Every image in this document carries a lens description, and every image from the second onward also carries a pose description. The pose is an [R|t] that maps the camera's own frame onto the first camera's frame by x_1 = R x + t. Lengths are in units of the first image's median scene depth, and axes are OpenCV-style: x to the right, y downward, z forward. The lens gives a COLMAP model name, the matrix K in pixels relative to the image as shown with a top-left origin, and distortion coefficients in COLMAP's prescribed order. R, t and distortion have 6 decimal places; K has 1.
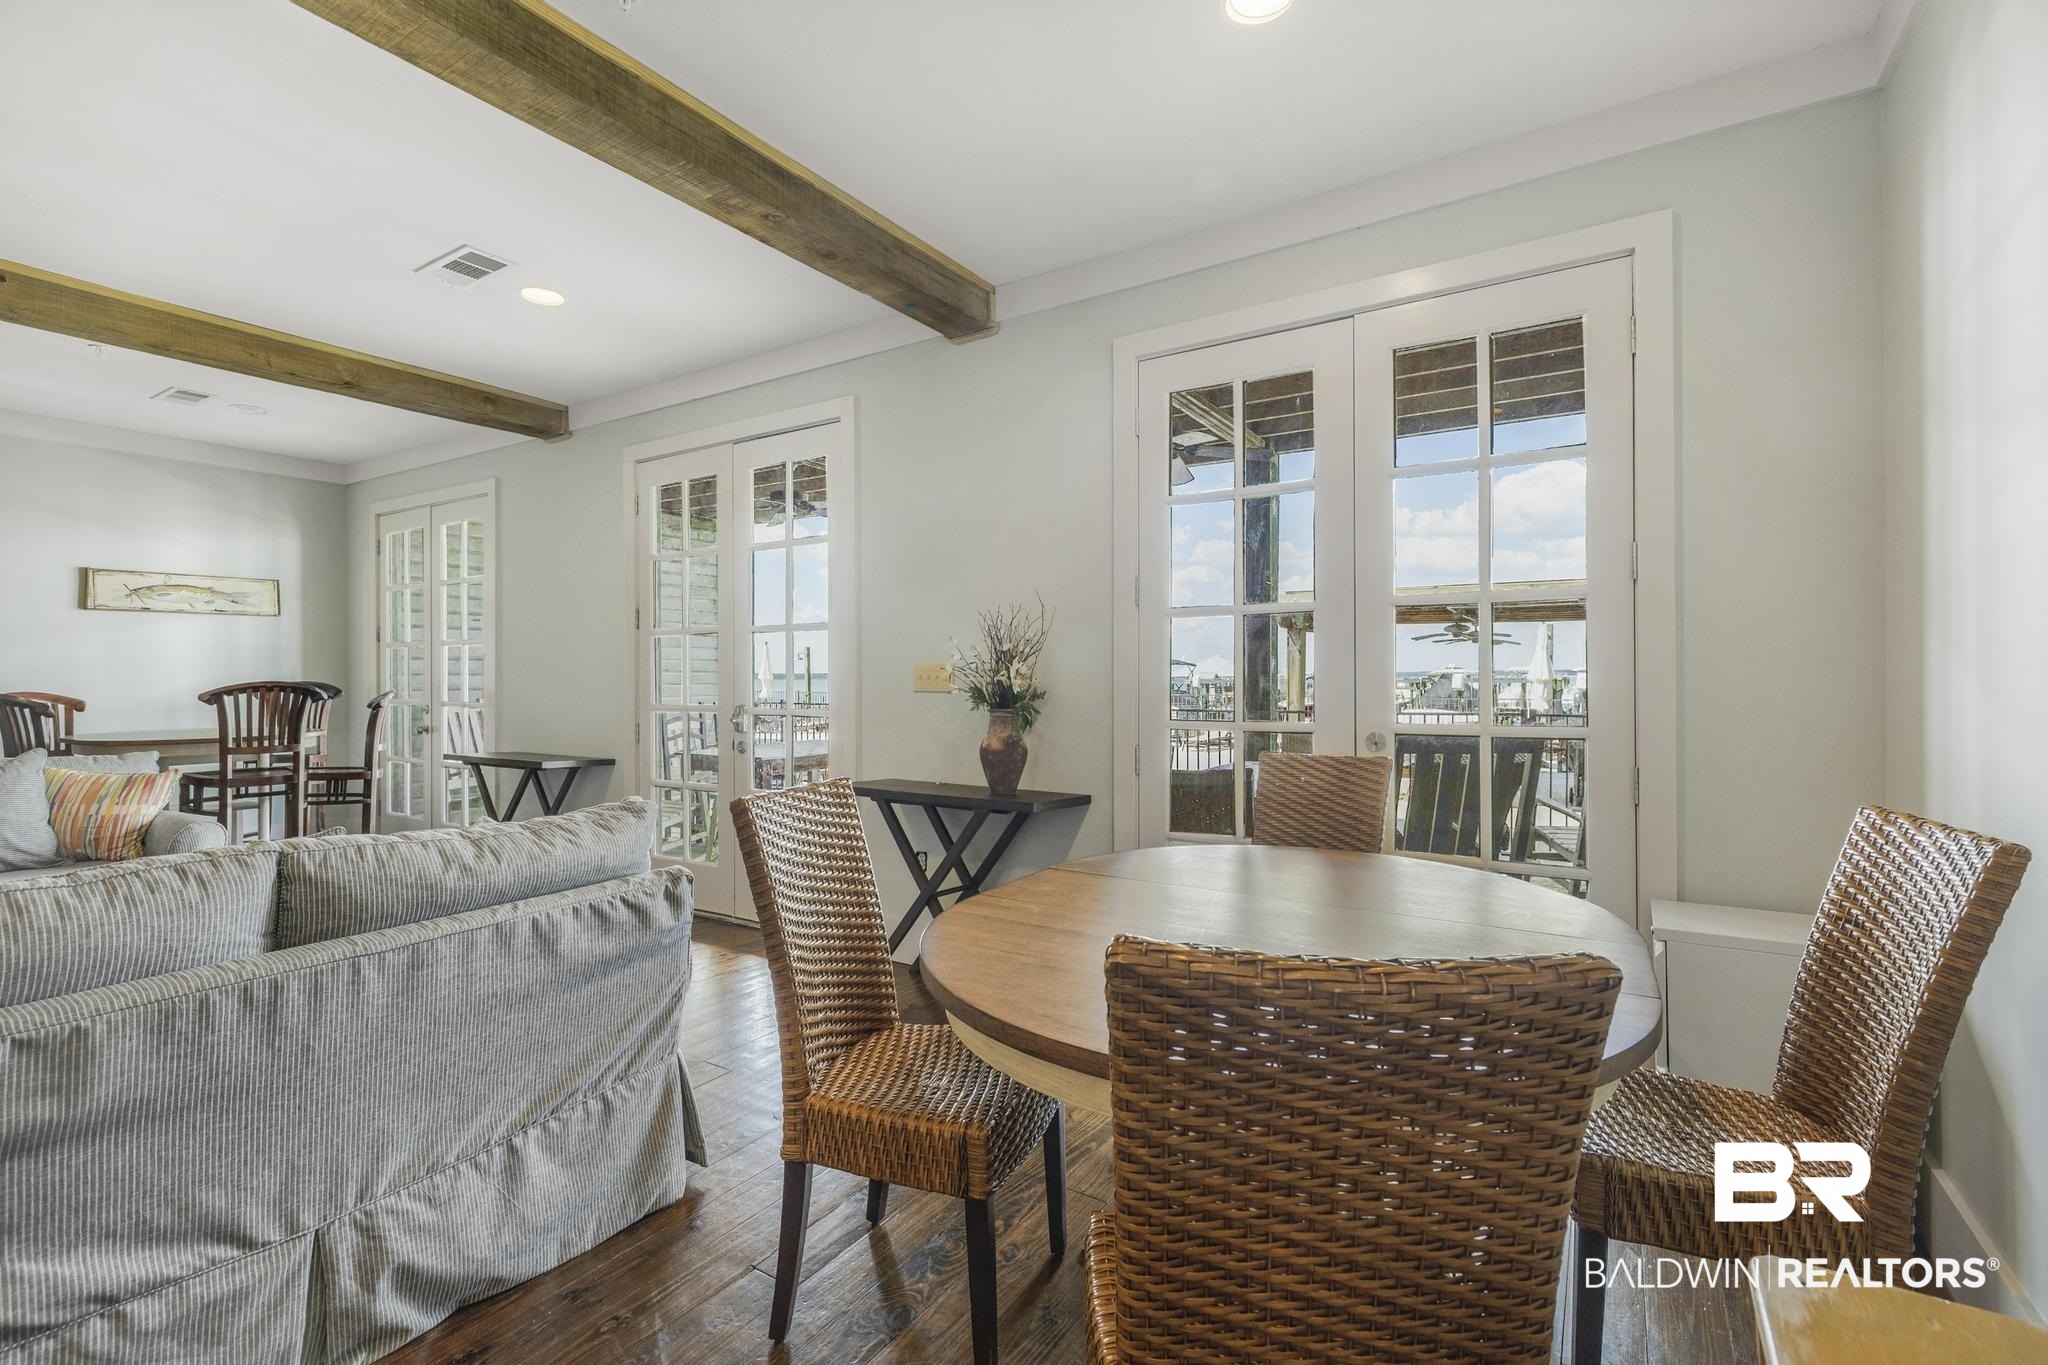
lens RADIAL K [[908.0, 0, 1024.0], [0, 908.0, 682.5], [0, 0, 1]] dist [0.000531, -0.000036]
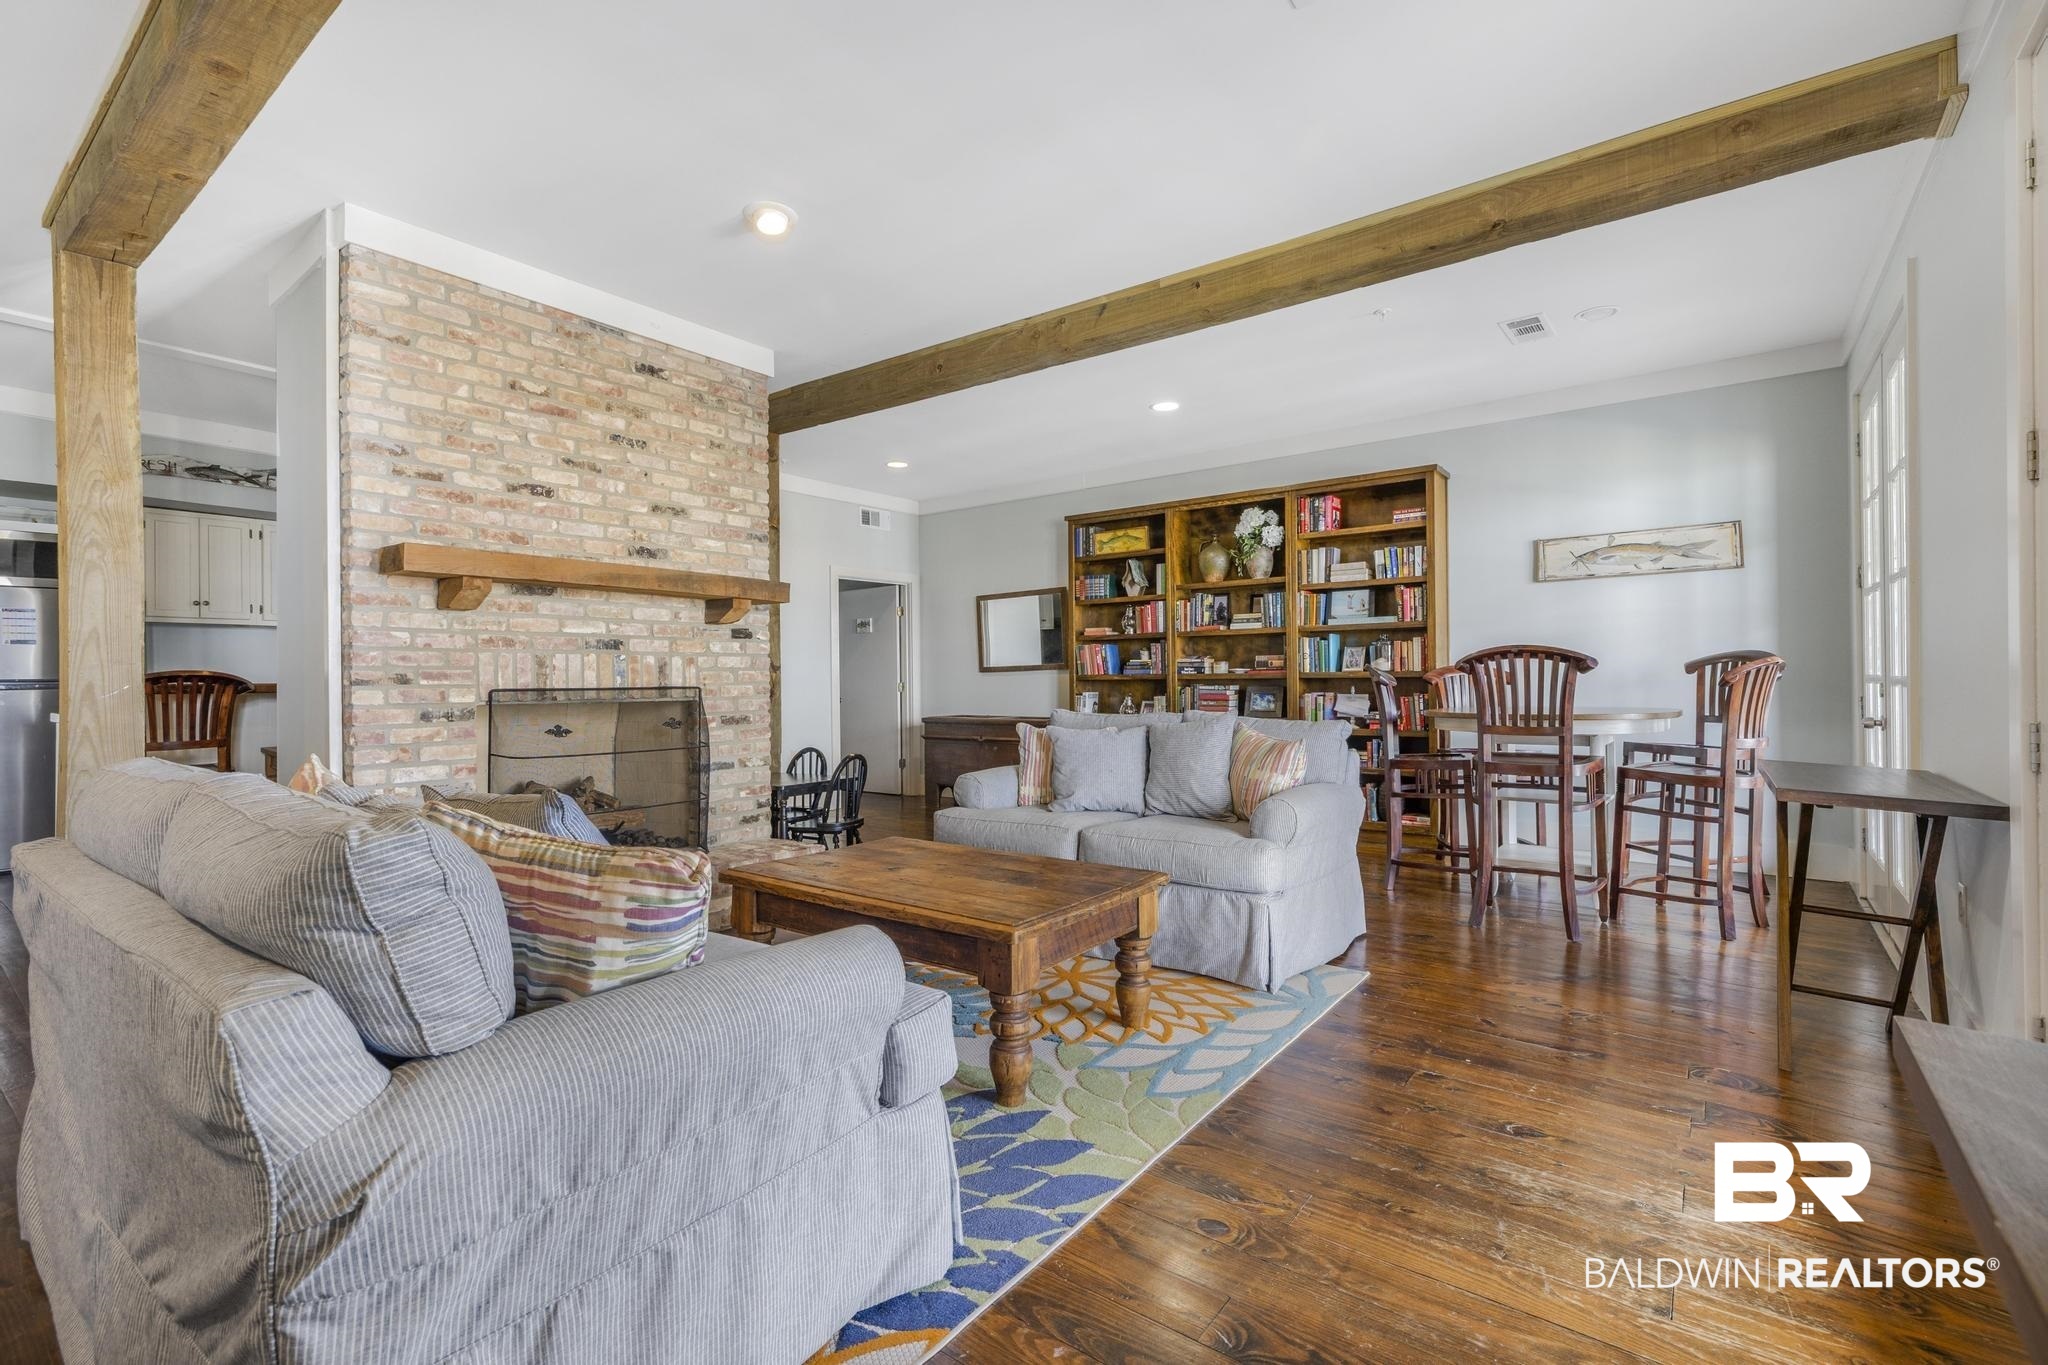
lens RADIAL K [[908.0, 0, 1024.0], [0, 908.0, 682.5], [0, 0, 1]] dist [0.000531, -0.000036]
pose [[-0.095728, 0.005906, -0.995390, 0.005920], [0.002444, 0.999981, 0.005698, 0.021061], [0.995405, -0.001887, -0.095740, 0.523252]]
